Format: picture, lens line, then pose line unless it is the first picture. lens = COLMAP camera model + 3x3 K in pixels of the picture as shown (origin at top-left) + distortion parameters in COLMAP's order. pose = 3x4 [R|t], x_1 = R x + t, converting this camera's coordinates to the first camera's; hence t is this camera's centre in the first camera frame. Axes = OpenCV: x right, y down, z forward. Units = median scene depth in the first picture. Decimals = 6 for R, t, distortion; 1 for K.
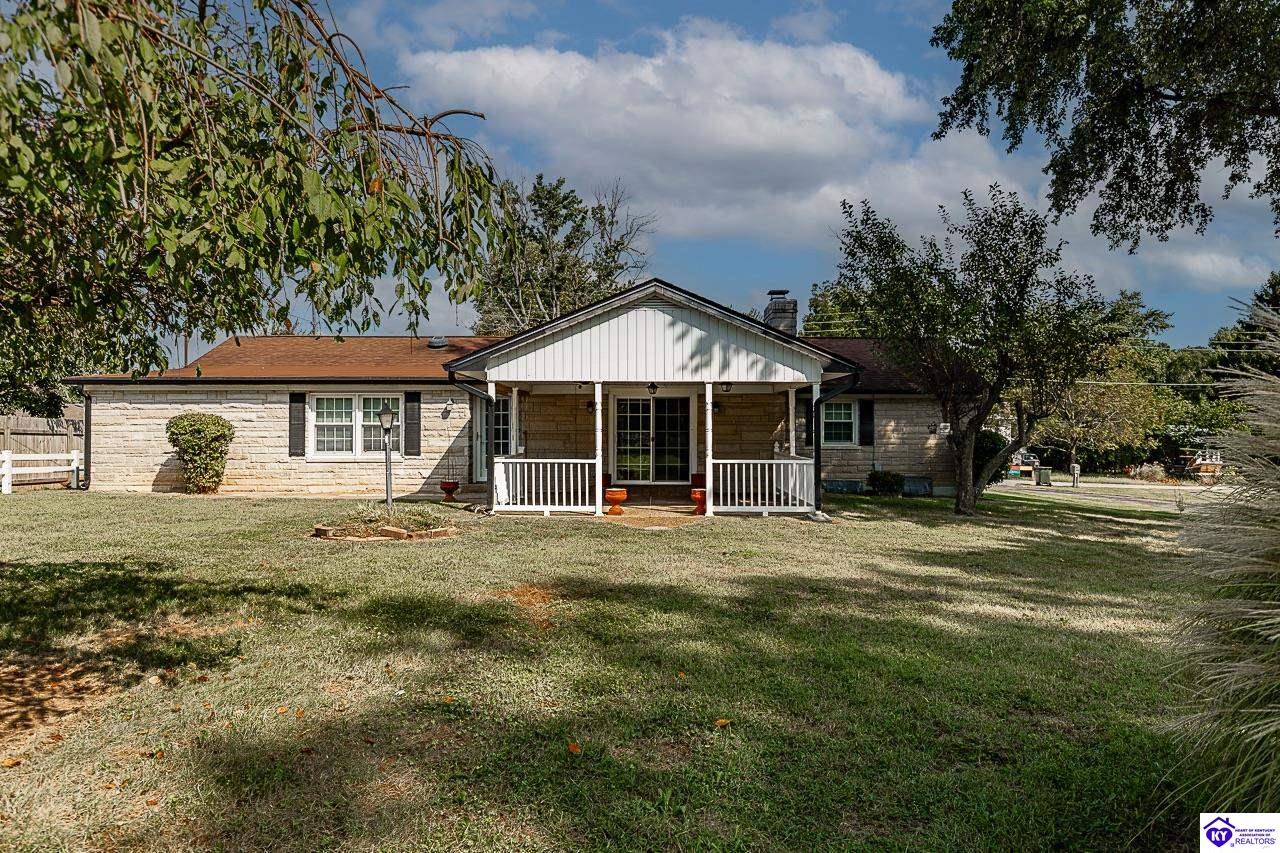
lens RADIAL K [[853.8, 0, 640.0], [0, 853.8, 426.5], [0, 0, 1]] dist [-0.001905, 0.000940]
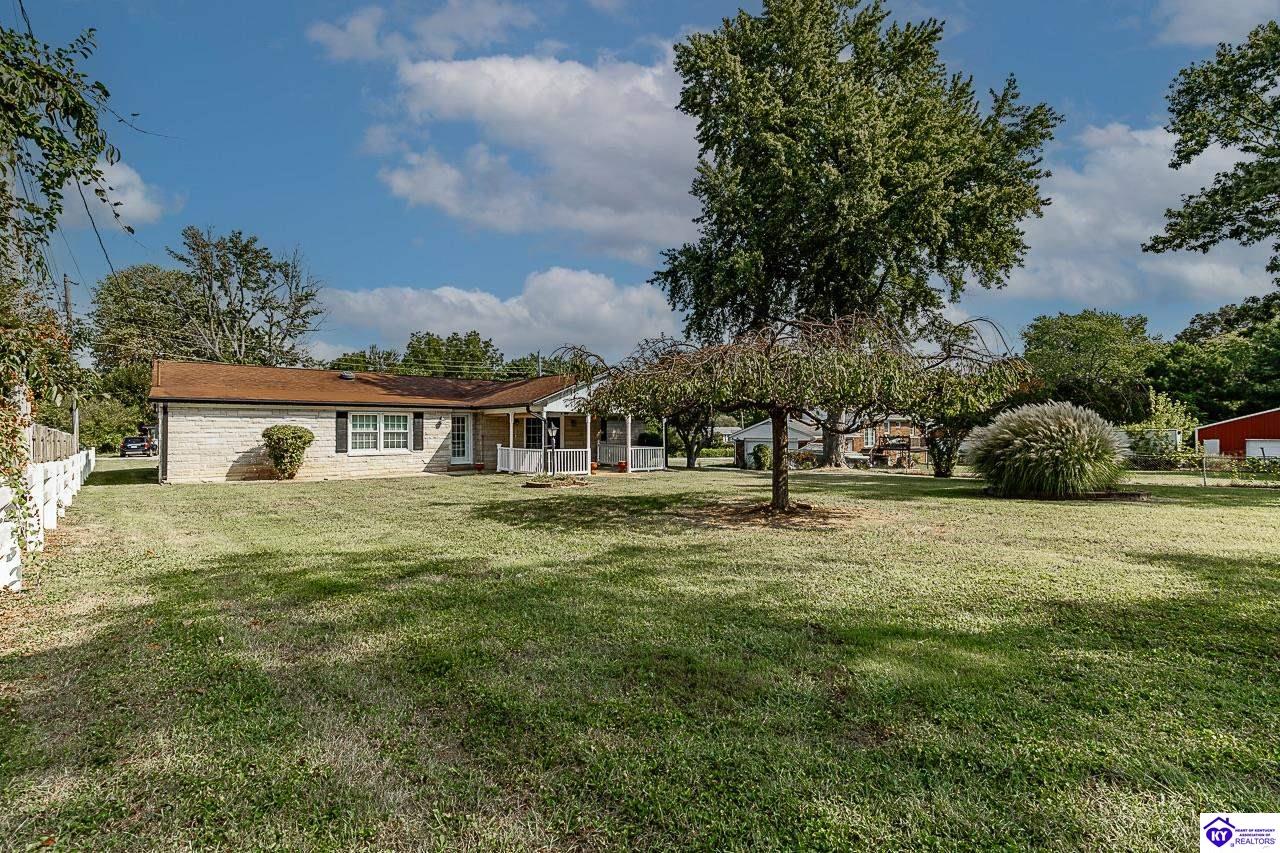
lens RADIAL K [[572.0, 0, 642.7], [0, 572.0, 427.8], [0, 0, 1]] dist [0.002438, -0.000535]
pose [[0.775938, 0.000490, 0.630809, -0.632157], [-0.001232, 0.999999, 0.000738, -0.011459], [-0.630808, -0.001349, 0.775938, -0.146878]]
